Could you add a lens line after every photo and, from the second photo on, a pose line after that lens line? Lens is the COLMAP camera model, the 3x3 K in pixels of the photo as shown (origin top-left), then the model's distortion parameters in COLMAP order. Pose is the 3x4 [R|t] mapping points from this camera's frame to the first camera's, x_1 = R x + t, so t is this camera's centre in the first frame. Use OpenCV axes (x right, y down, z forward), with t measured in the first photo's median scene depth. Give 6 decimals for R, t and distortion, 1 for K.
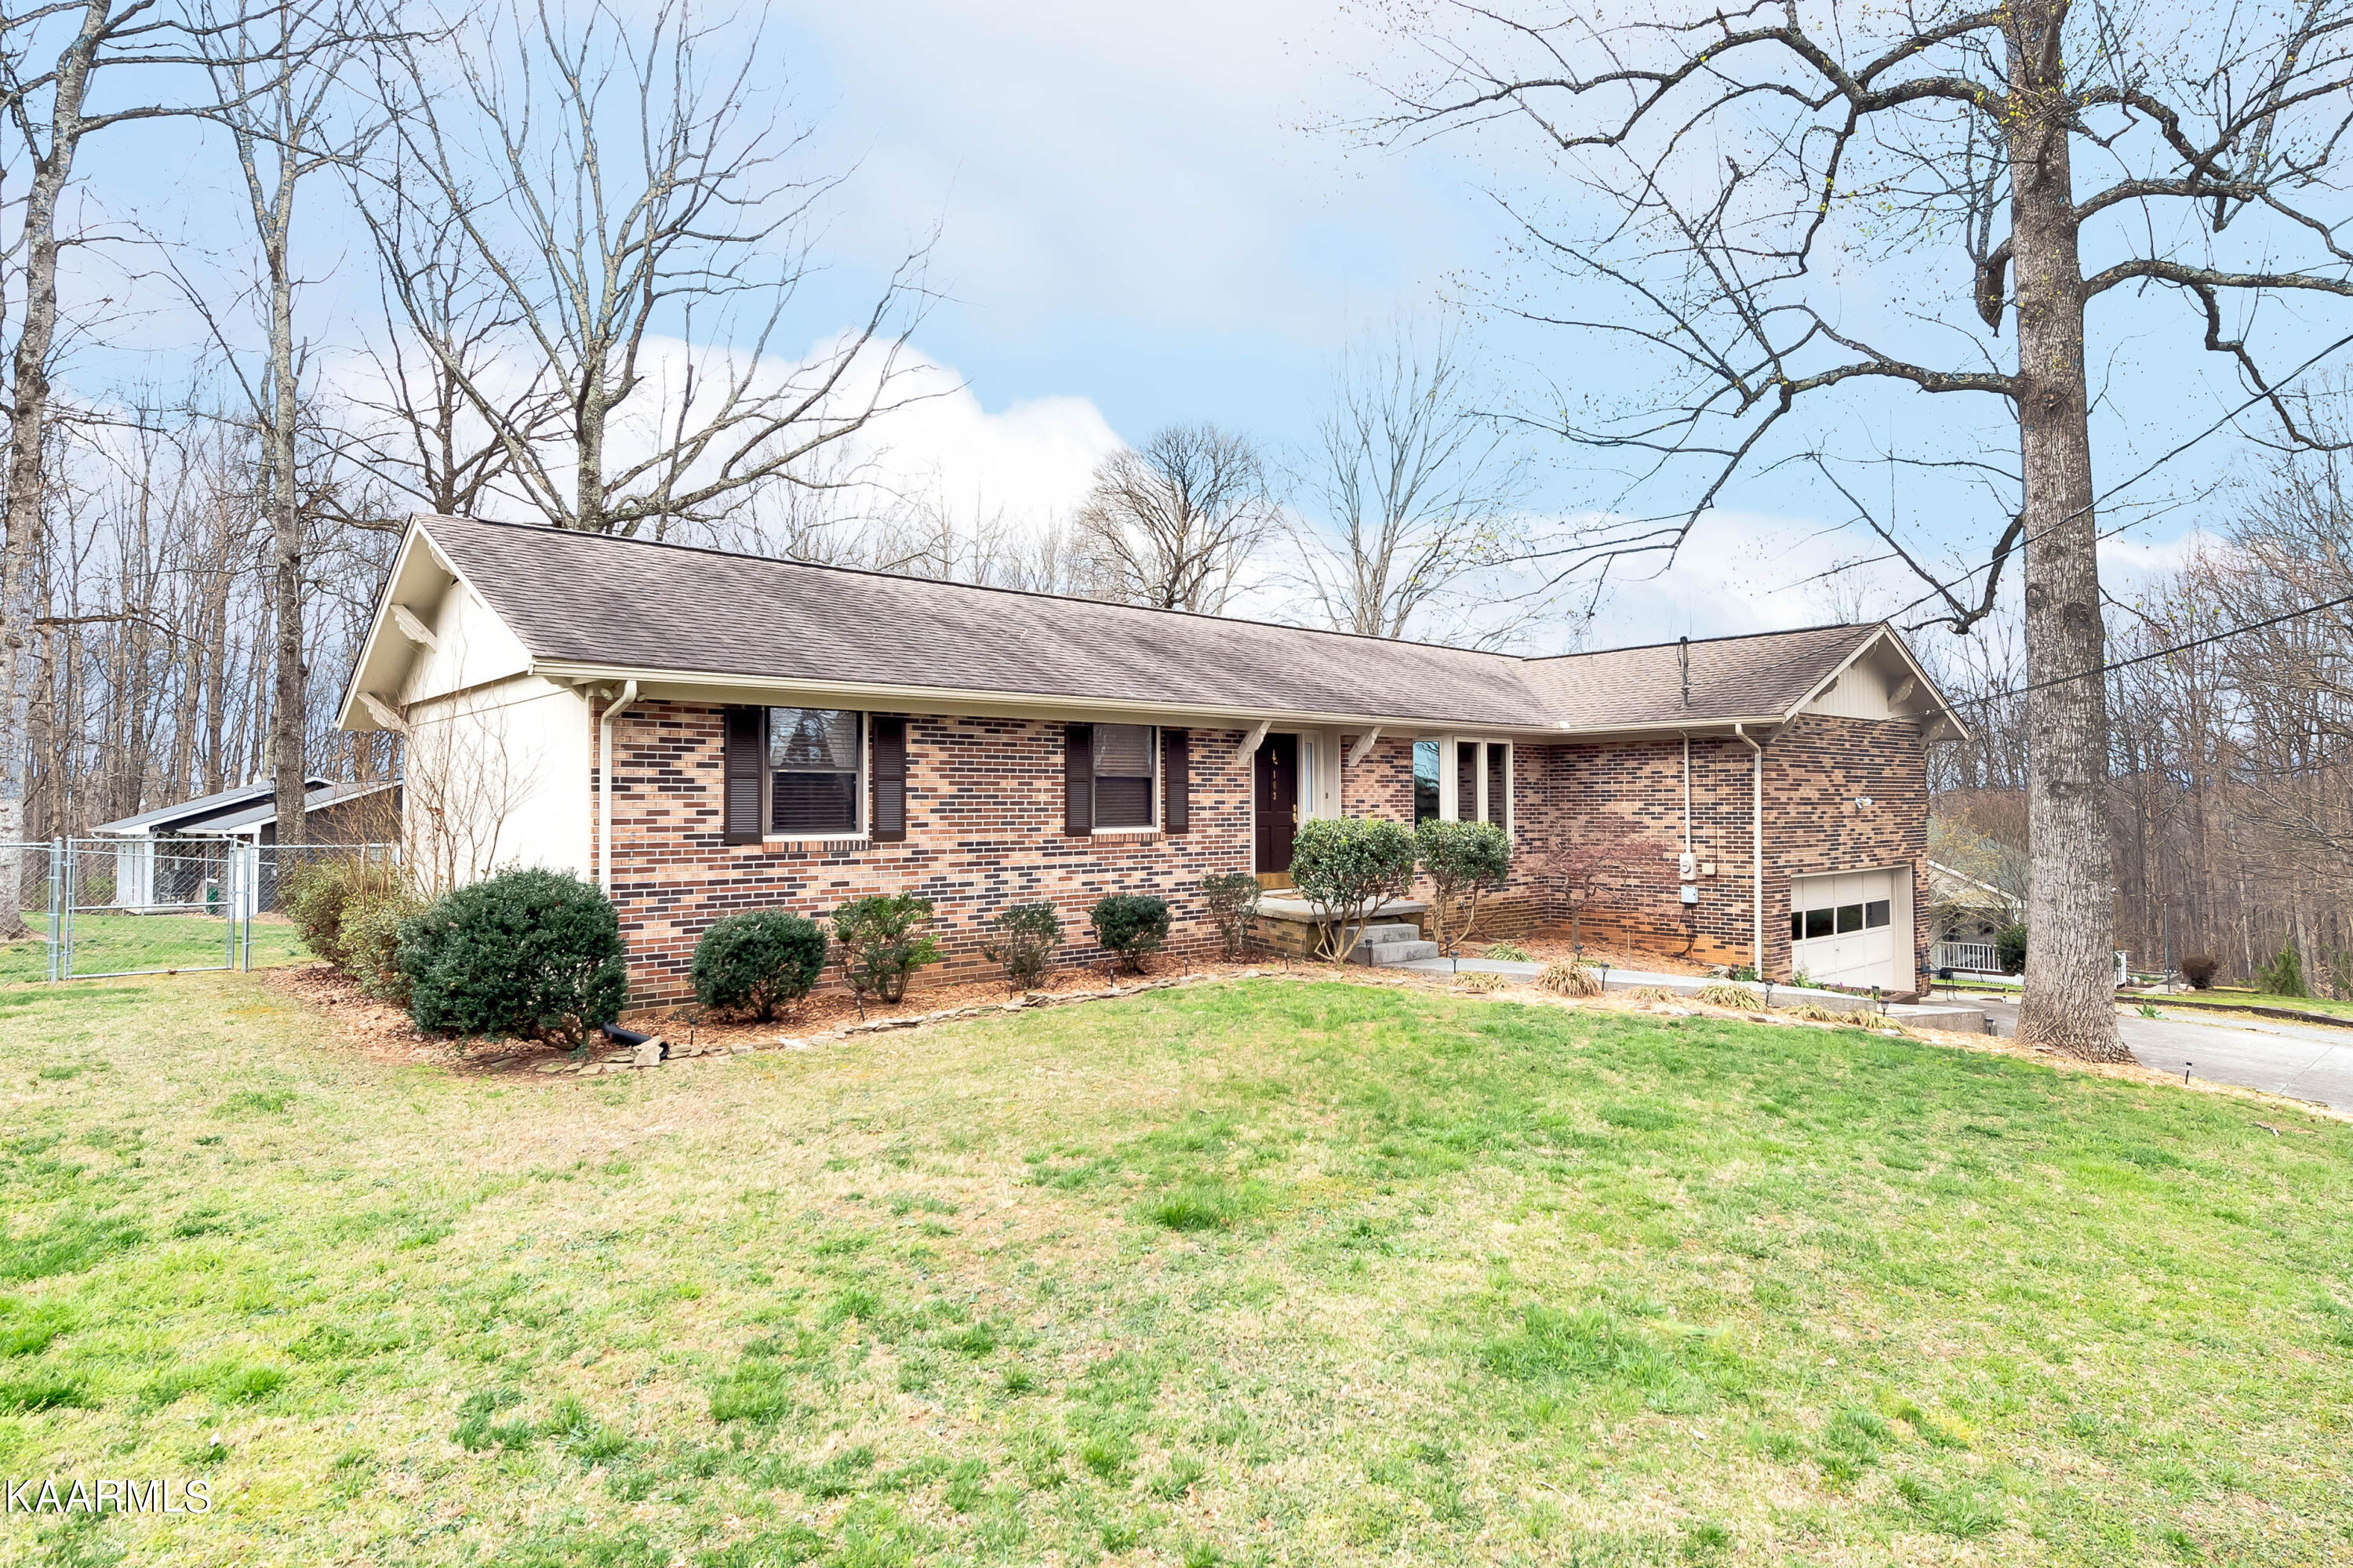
lens RADIAL K [[911.9, 0, 1147.5], [0, 911.9, 714.1], [0, 0, 1]] dist [0.004263, 0.000011]
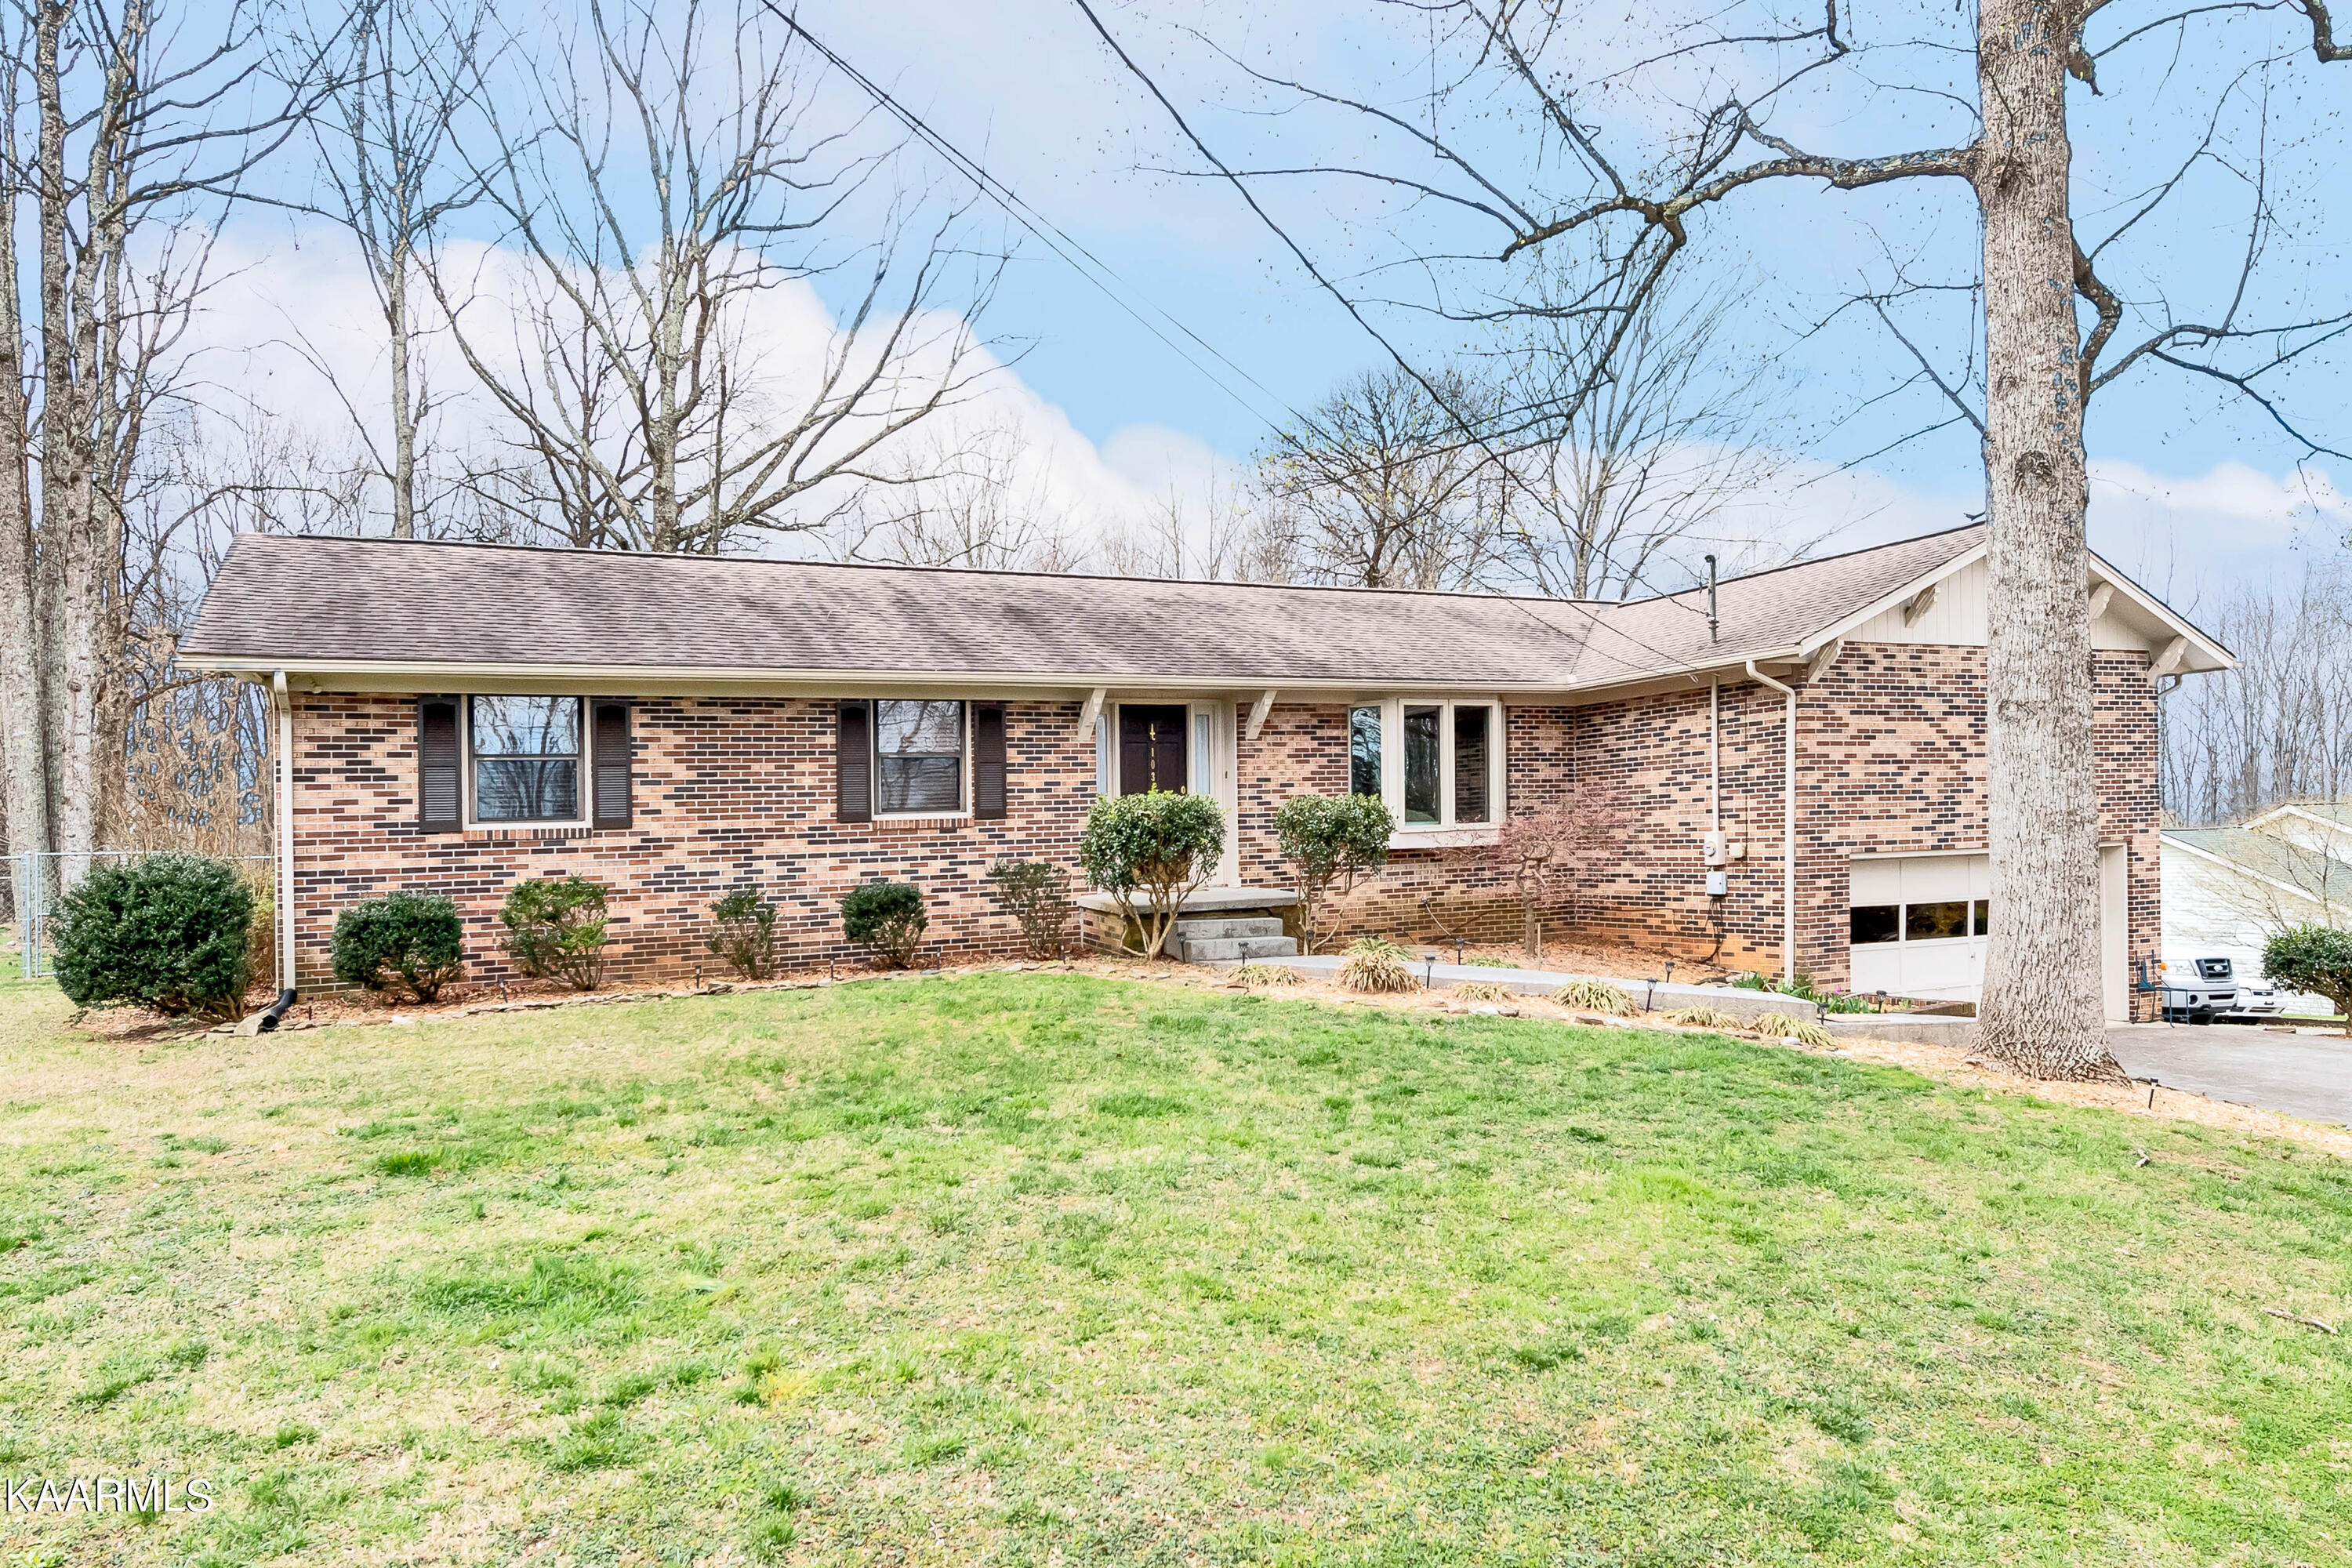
lens RADIAL K [[1047.3, 0, 1178.6], [0, 1047.3, 742.8], [0, 0, 1]] dist [0.005647, 0.000437]
pose [[0.976262, -0.047459, -0.211330, 0.475110], [0.051870, 0.998535, 0.015374, 0.054769], [0.210291, -0.025971, 0.977294, 0.037342]]
